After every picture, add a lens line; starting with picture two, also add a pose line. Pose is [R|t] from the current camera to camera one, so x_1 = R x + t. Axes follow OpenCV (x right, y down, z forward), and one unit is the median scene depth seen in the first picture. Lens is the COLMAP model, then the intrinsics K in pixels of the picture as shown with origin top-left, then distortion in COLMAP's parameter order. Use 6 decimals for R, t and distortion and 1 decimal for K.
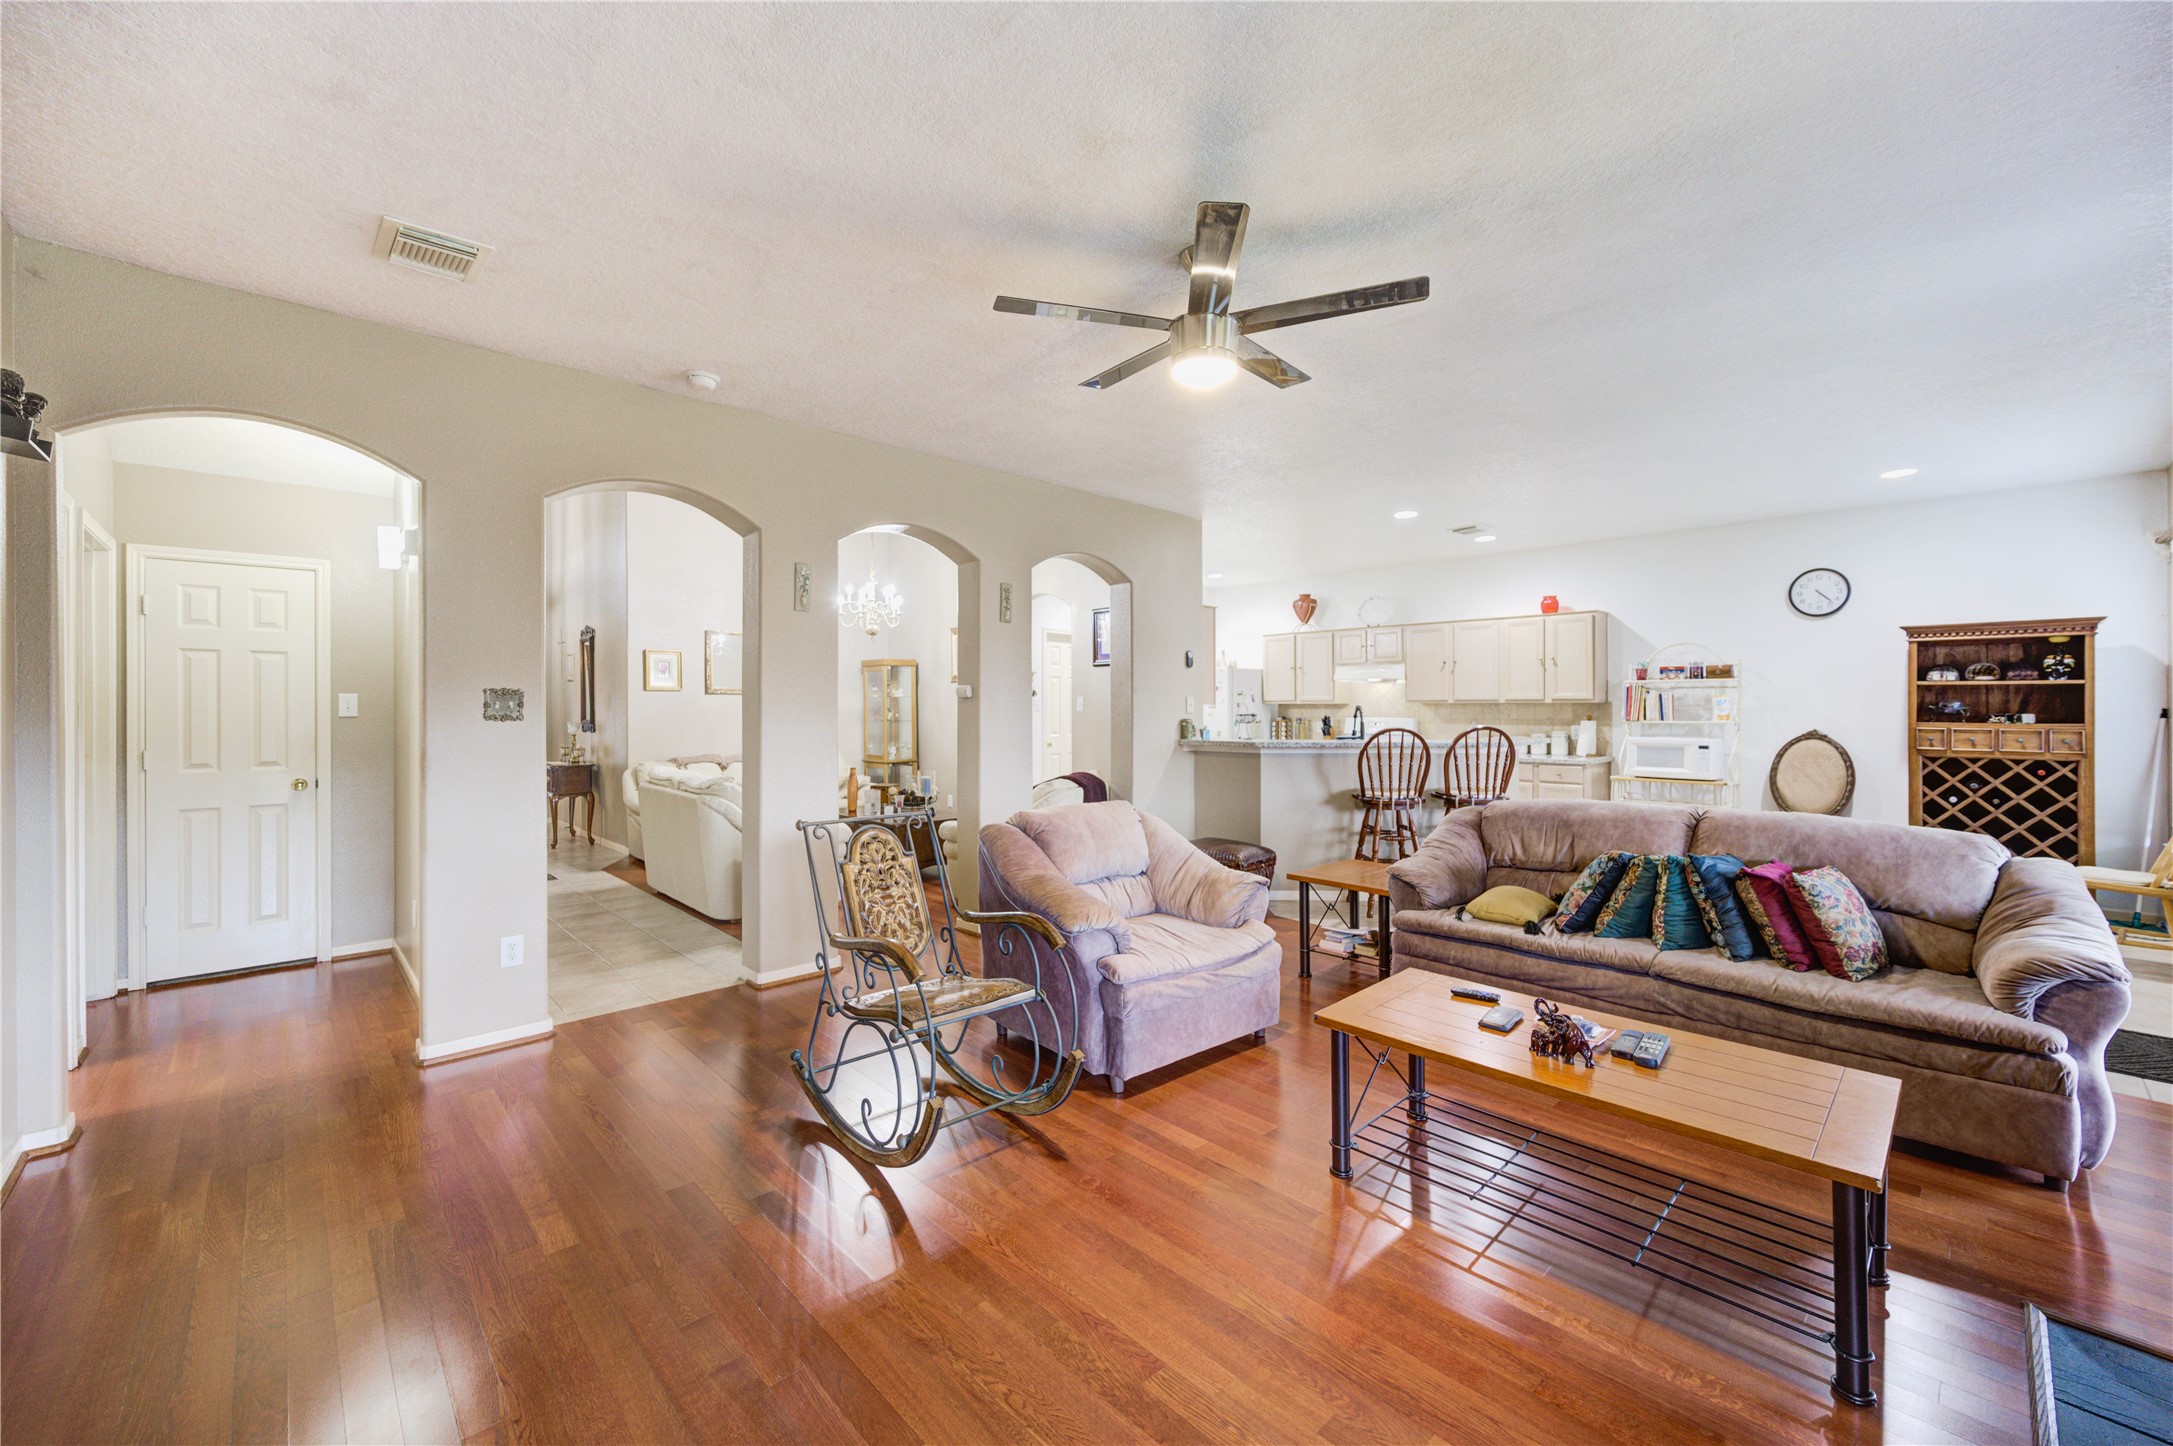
lens RADIAL K [[848.5, 0, 1089.3], [0, 848.5, 712.0], [0, 0, 1]] dist [-0.001287, 0.000073]
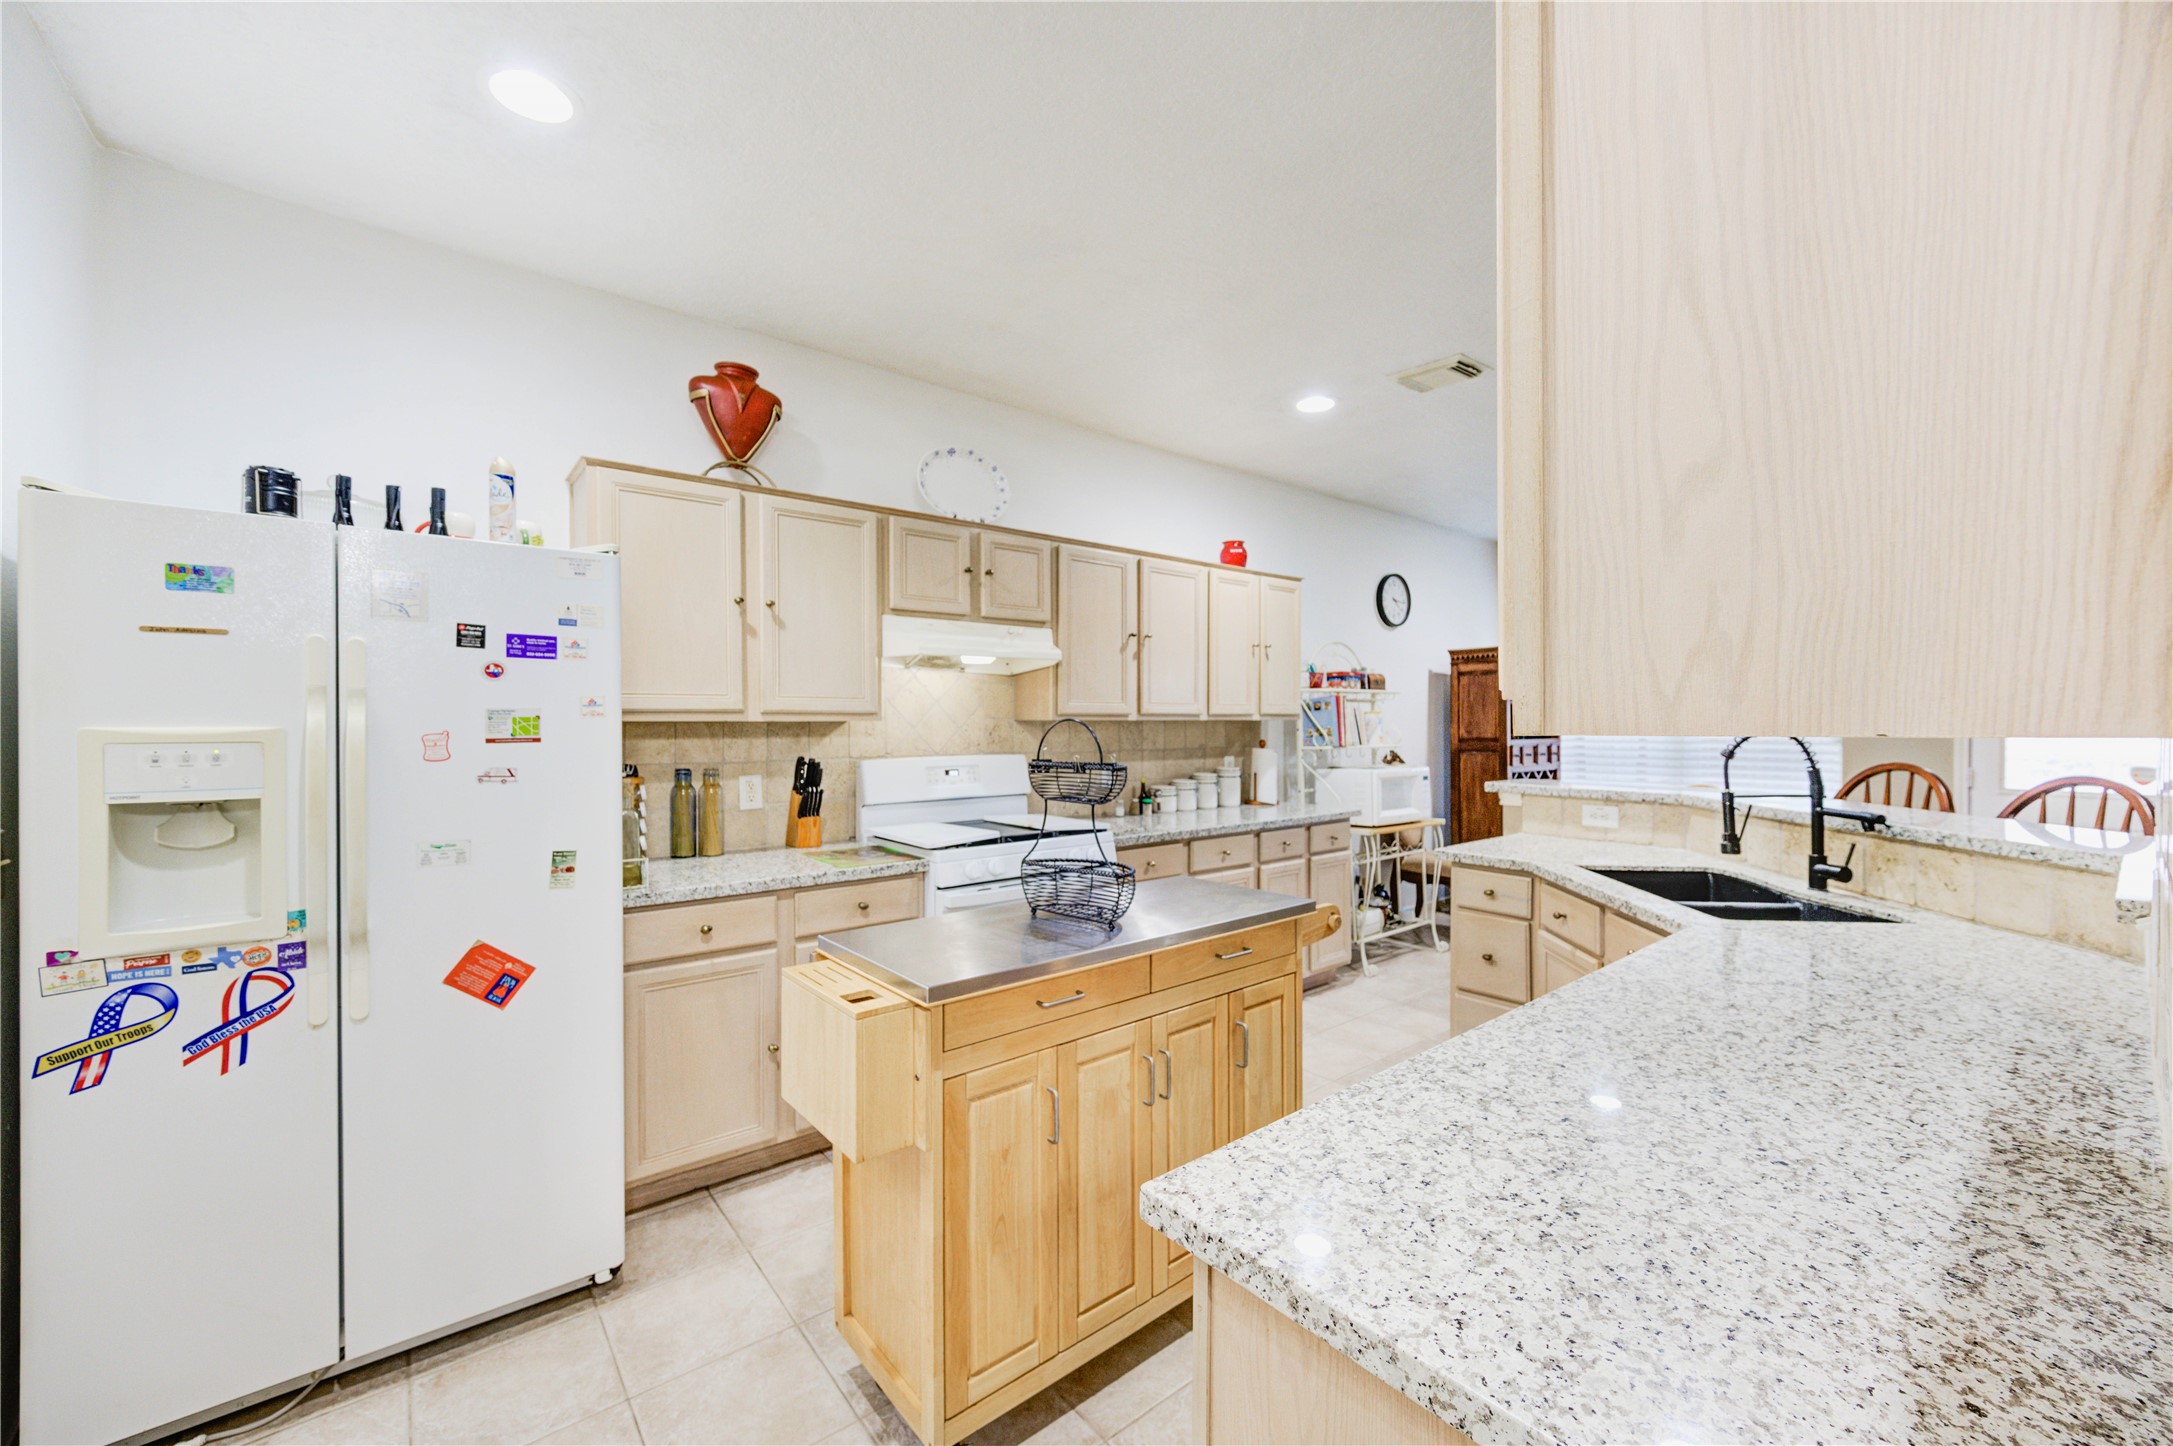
lens RADIAL K [[848.5, 0, 1089.4], [0, 848.5, 719.2], [0, 0, 1]] dist [-0.001287, 0.000073]
pose [[0.065697, 0.000196, 0.997840, -0.048809], [0.002538, 0.999997, -0.000364, -0.010208], [-0.997836, 0.002556, 0.065696, 0.898121]]
